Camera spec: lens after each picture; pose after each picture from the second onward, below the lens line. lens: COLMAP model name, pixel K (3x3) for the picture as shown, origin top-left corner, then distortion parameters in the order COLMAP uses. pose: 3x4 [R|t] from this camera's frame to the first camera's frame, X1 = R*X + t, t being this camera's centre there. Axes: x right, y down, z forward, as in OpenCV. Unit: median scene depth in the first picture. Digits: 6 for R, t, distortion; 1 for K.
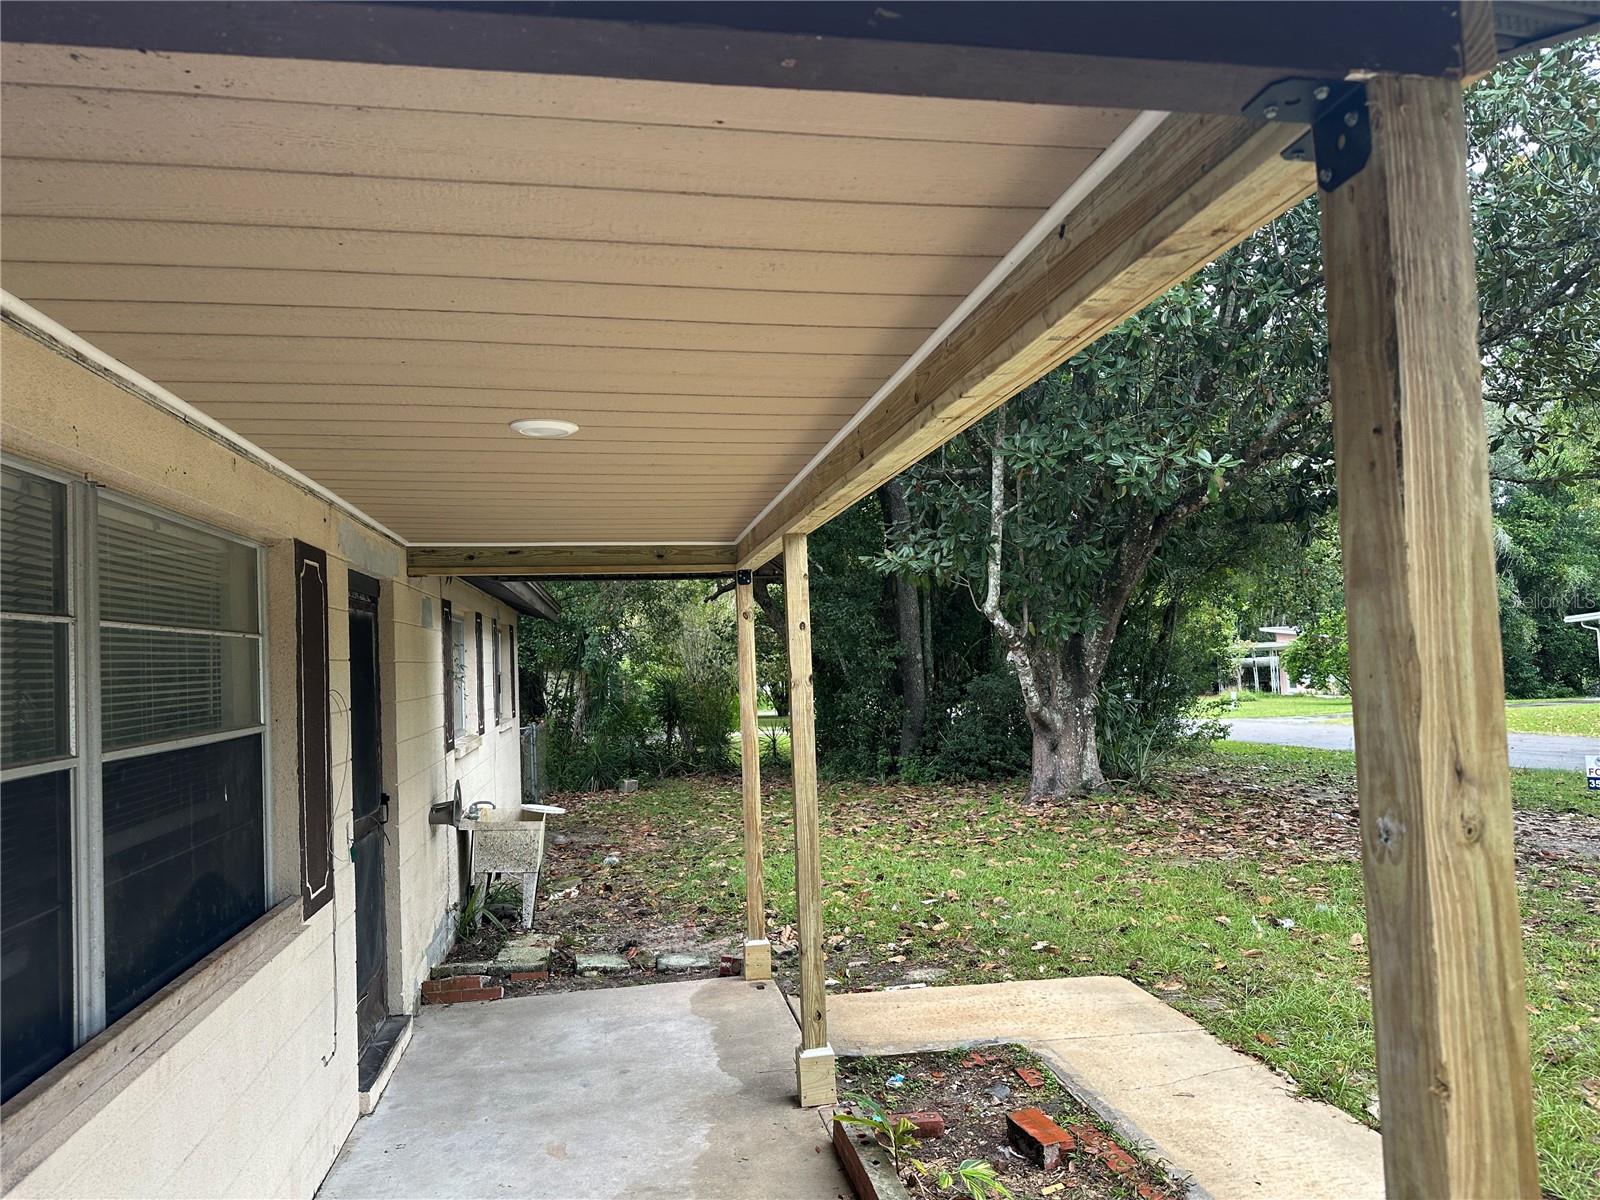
lens RADIAL K [[1117.5, 0, 800.0], [0, 1117.5, 600.0], [0, 0, 1]] dist [0.005333, 0.001553]
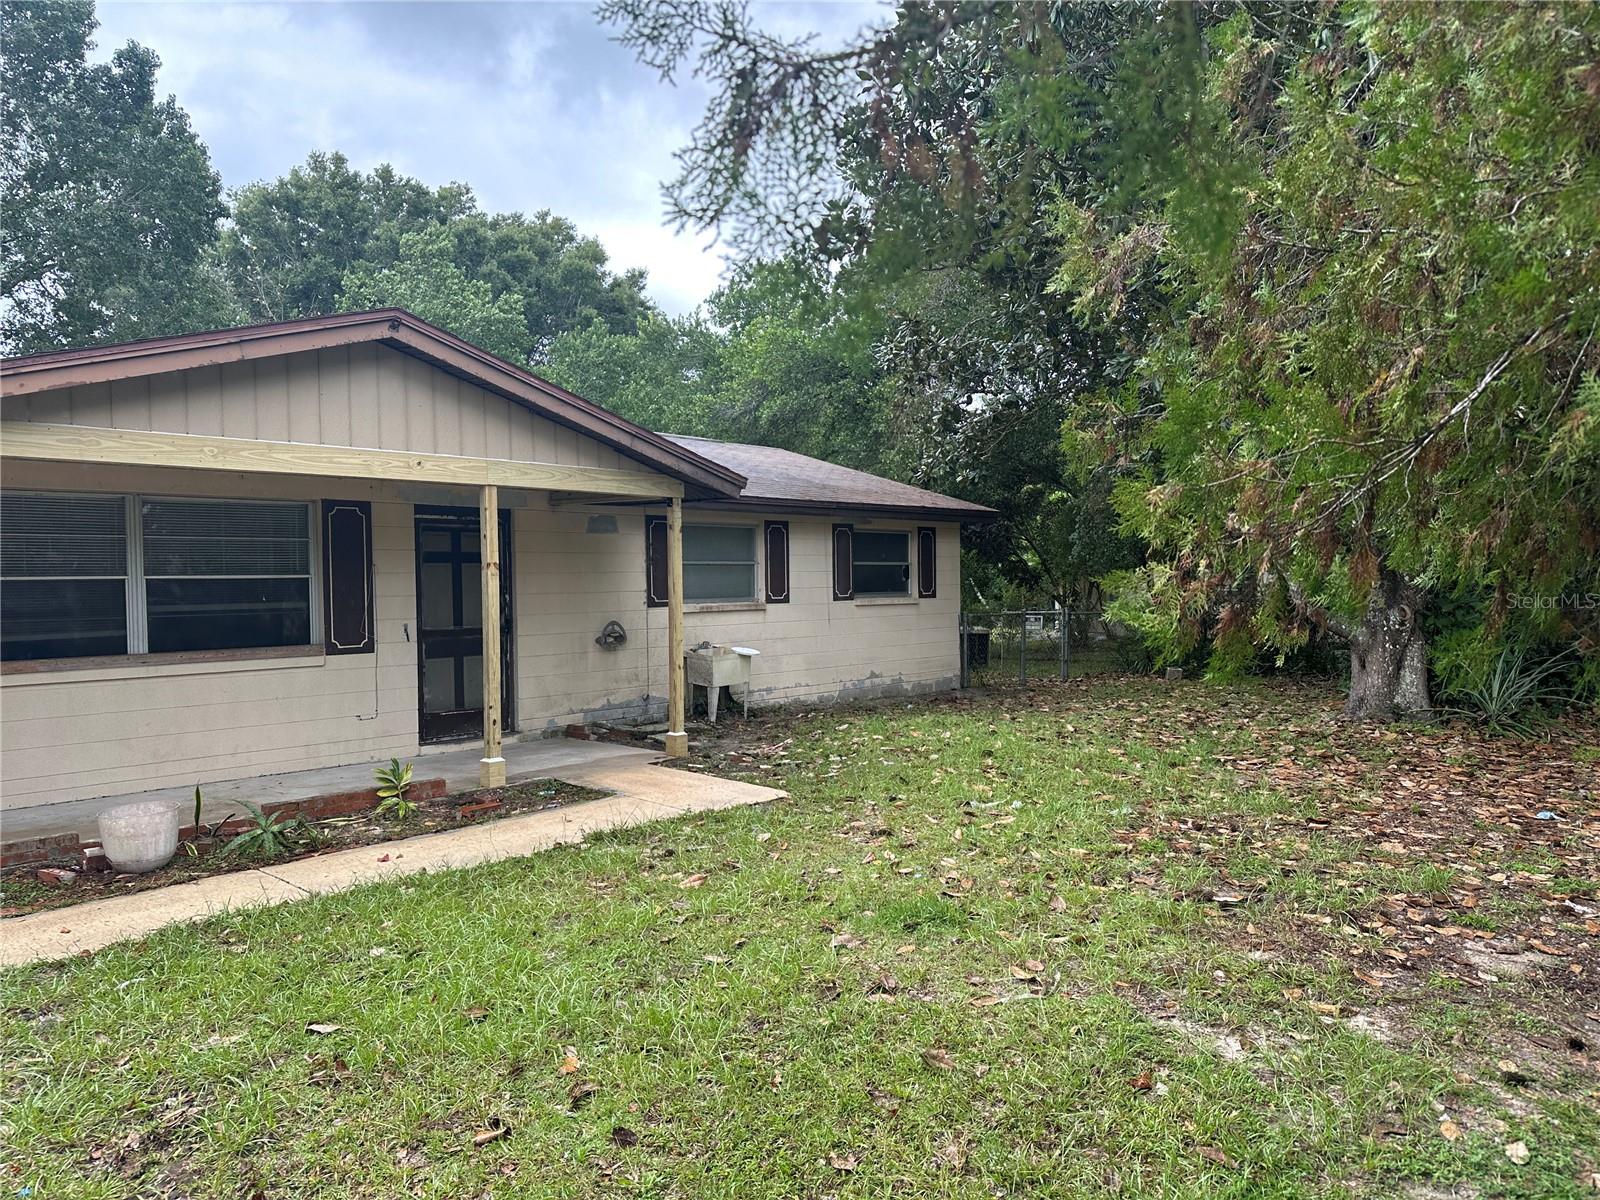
lens RADIAL K [[1117.5, 0, 800.0], [0, 1117.5, 600.0], [0, 0, 1]] dist [0.005333, 0.001553]
pose [[0.628592, 0.051294, -0.776042, 0.641245], [0.024863, 0.995987, 0.085971, -0.006714], [0.777338, -0.073335, 0.624795, 0.094988]]
